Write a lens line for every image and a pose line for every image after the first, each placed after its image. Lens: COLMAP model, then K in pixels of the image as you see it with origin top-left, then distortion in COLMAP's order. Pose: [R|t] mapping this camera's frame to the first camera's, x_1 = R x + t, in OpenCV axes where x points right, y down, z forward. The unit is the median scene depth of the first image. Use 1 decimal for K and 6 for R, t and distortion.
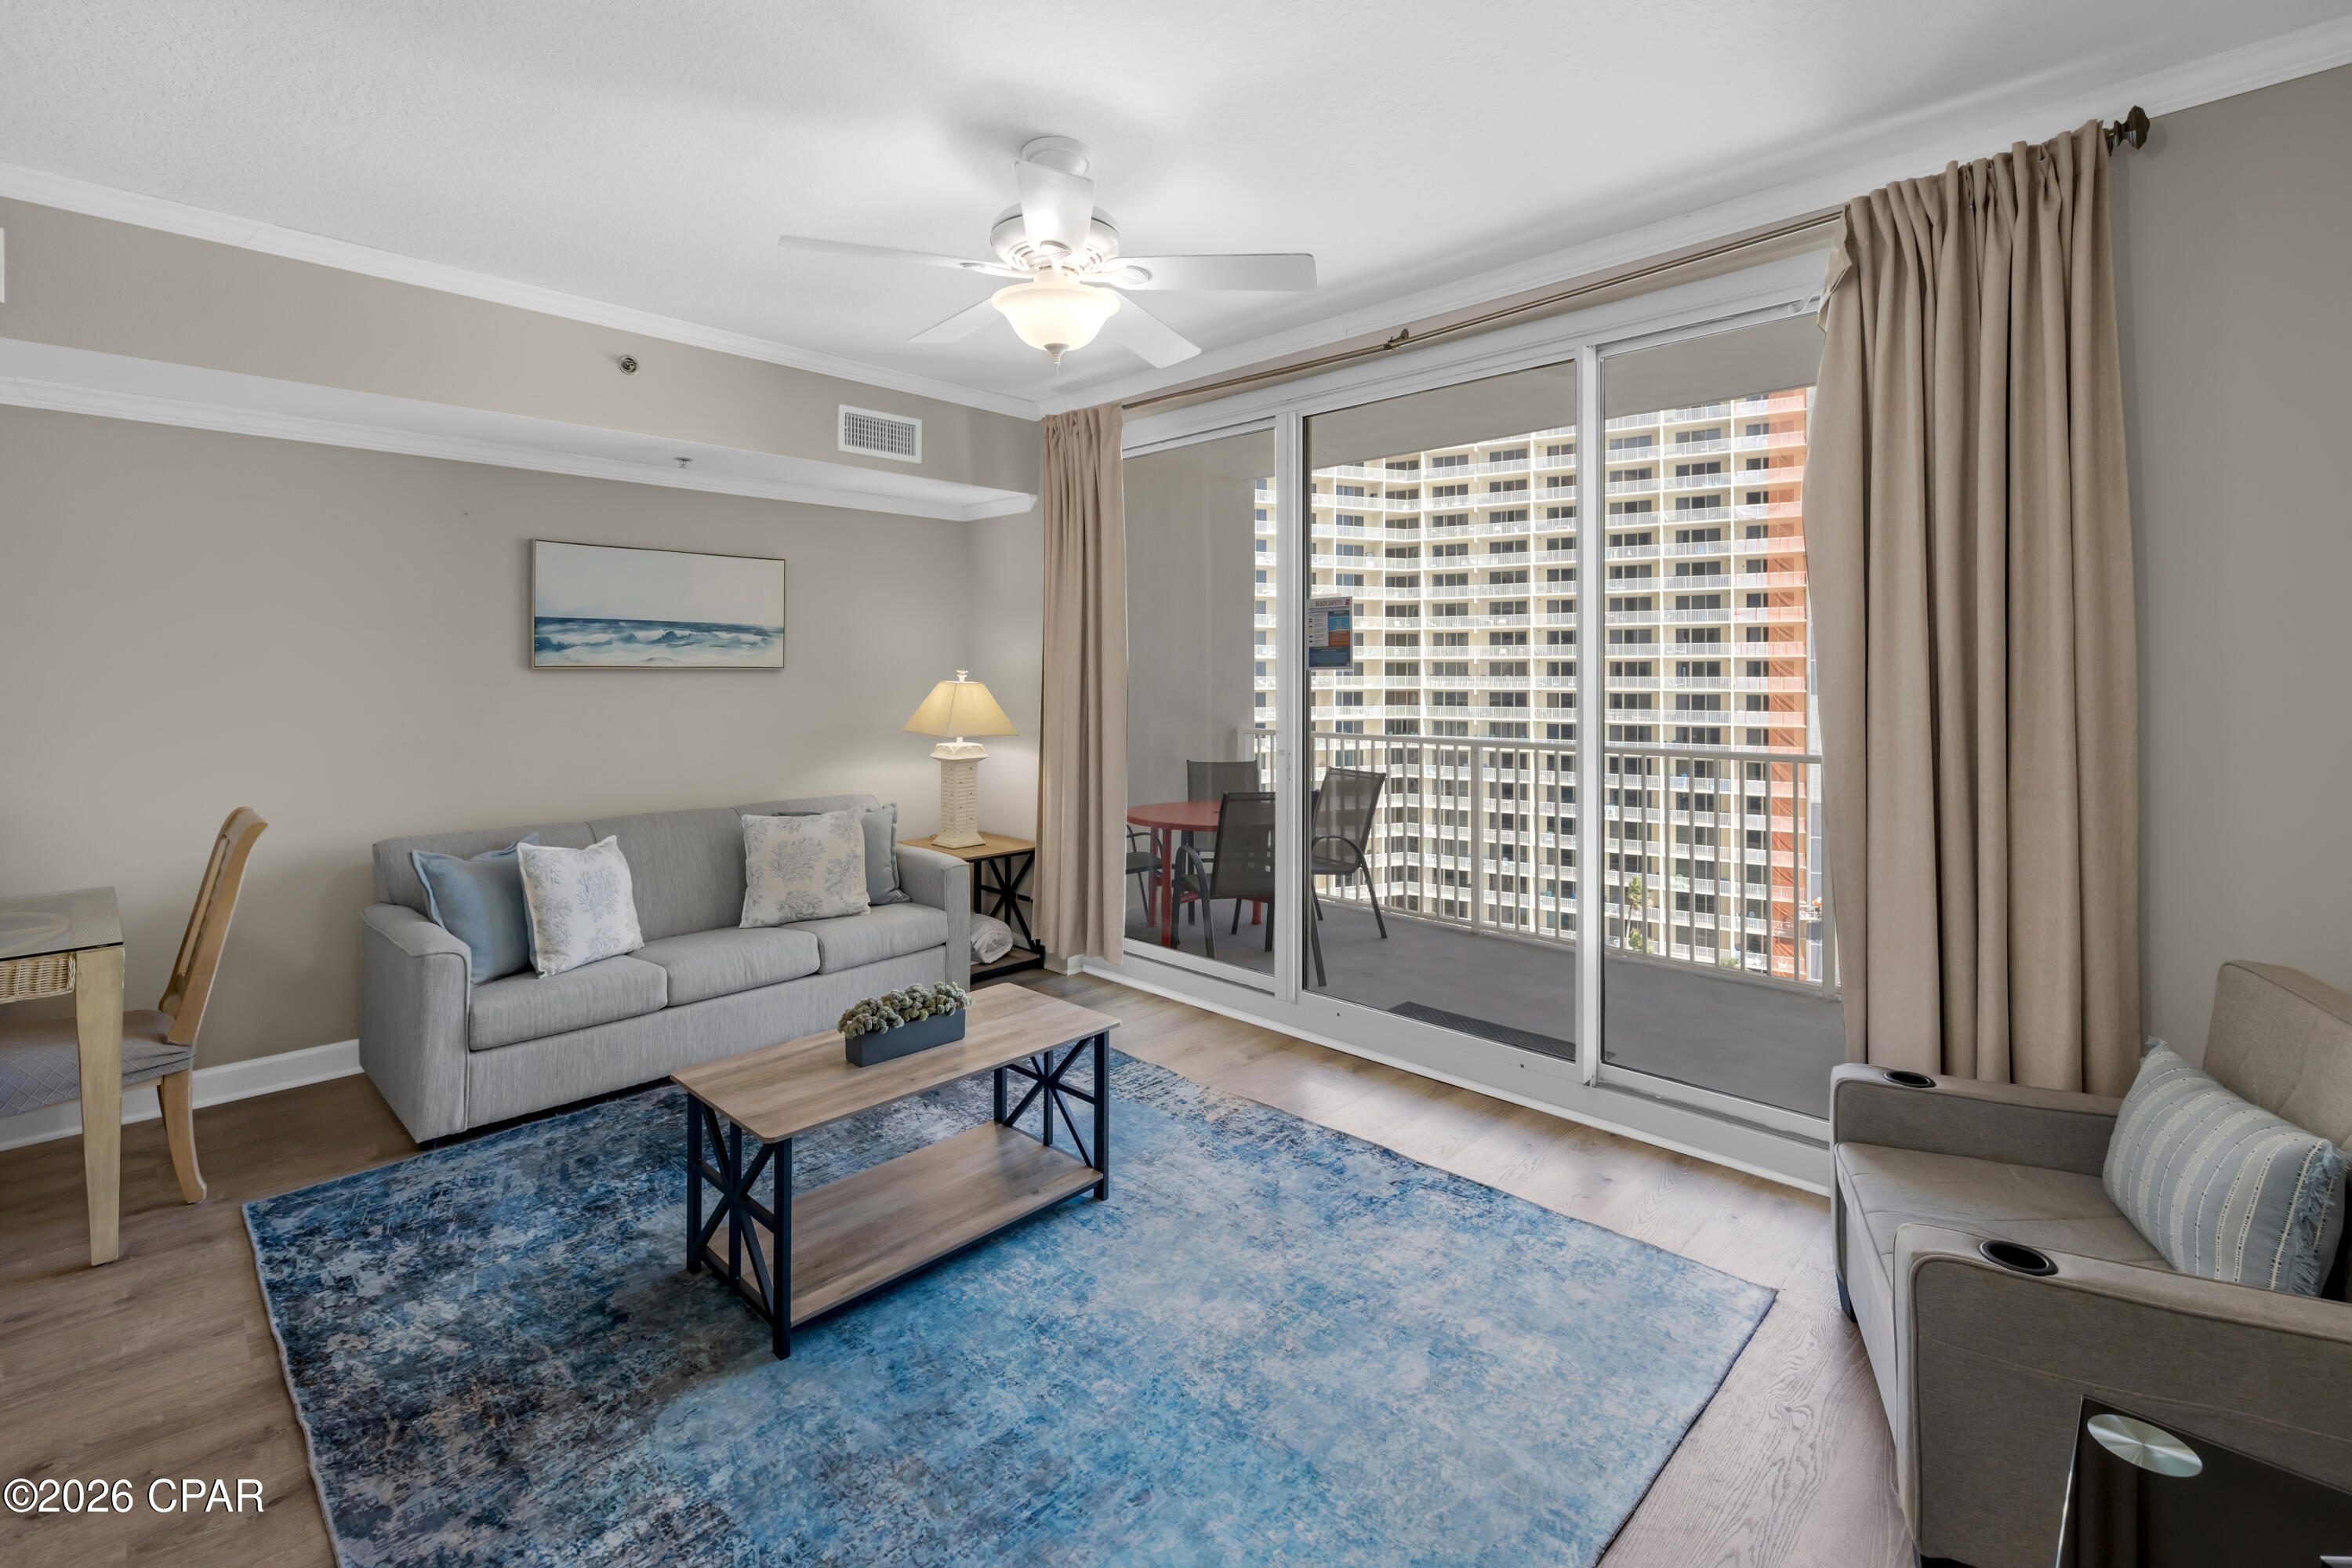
lens RADIAL K [[1039.4, 0, 1177.5], [0, 1039.4, 665.3], [0, 0, 1]] dist [0.001030, 0.000149]
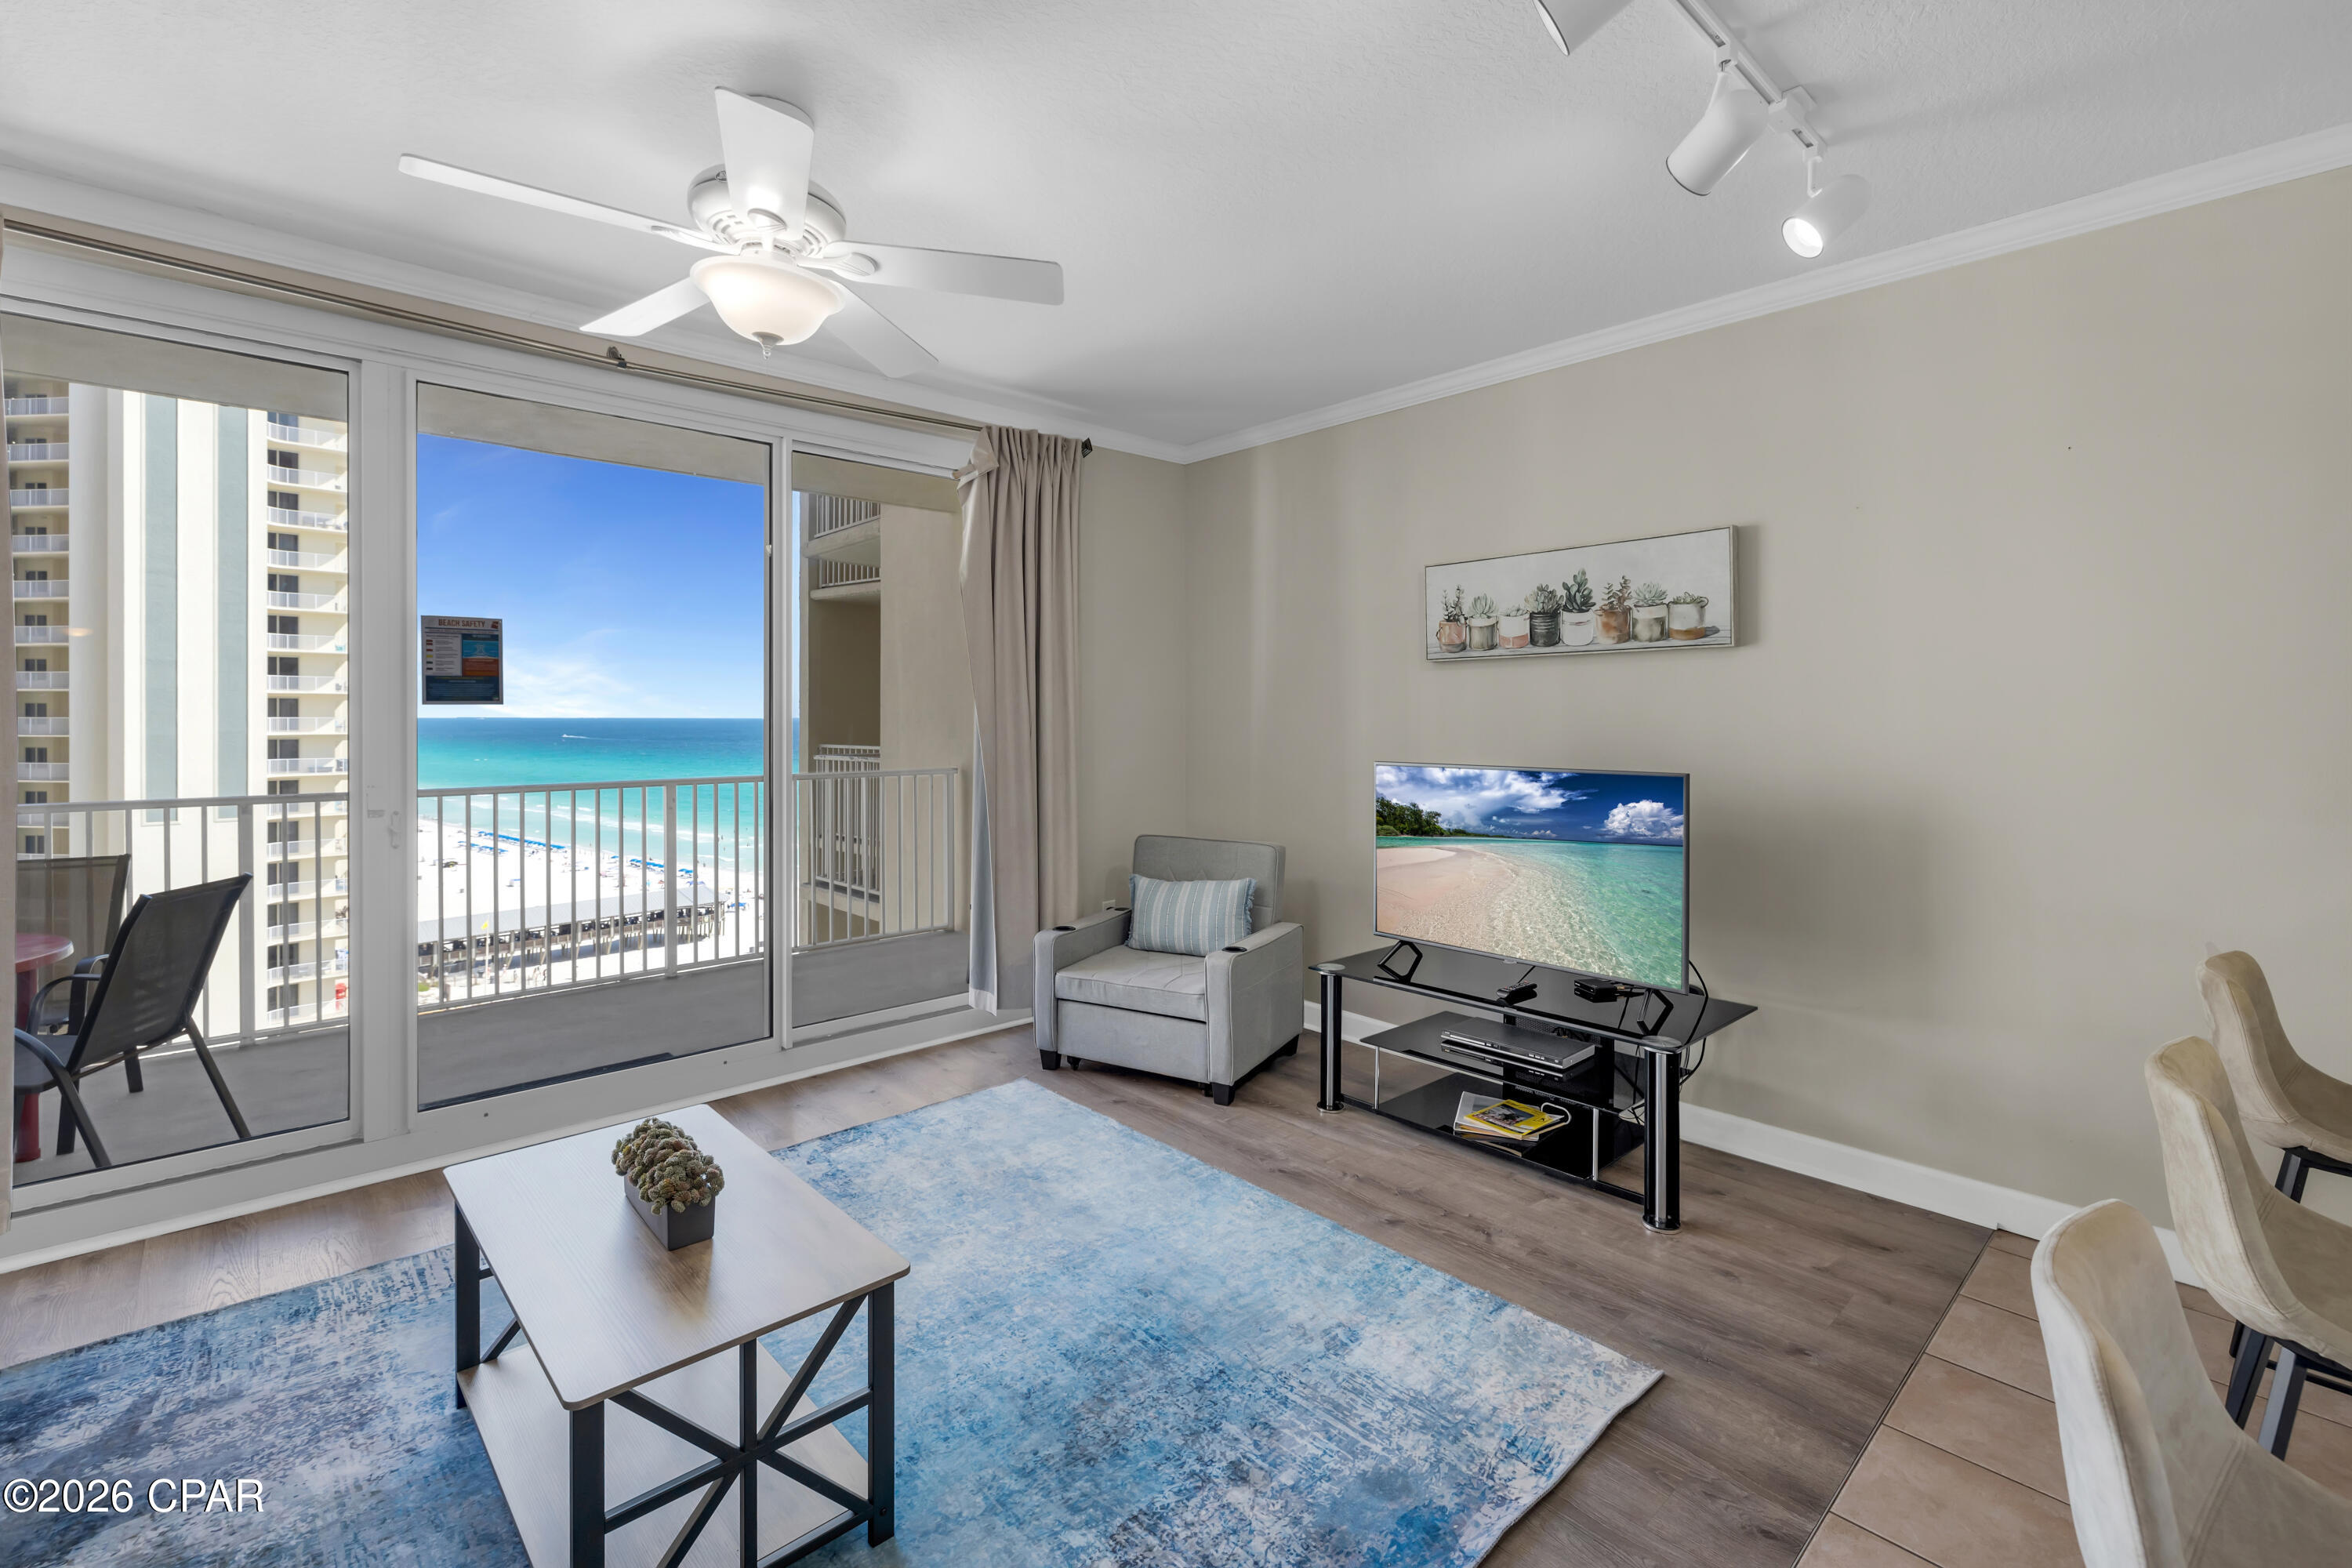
lens RADIAL K [[1034.9, 0, 1176.3], [0, 1034.9, 721.9], [0, 0, 1]] dist [-0.001023, -0.000078]
pose [[0.058969, -0.009110, 0.998218, -1.092341], [-0.006872, 0.999931, 0.009531, 0.010327], [-0.998236, -0.007422, 0.058902, 0.675085]]
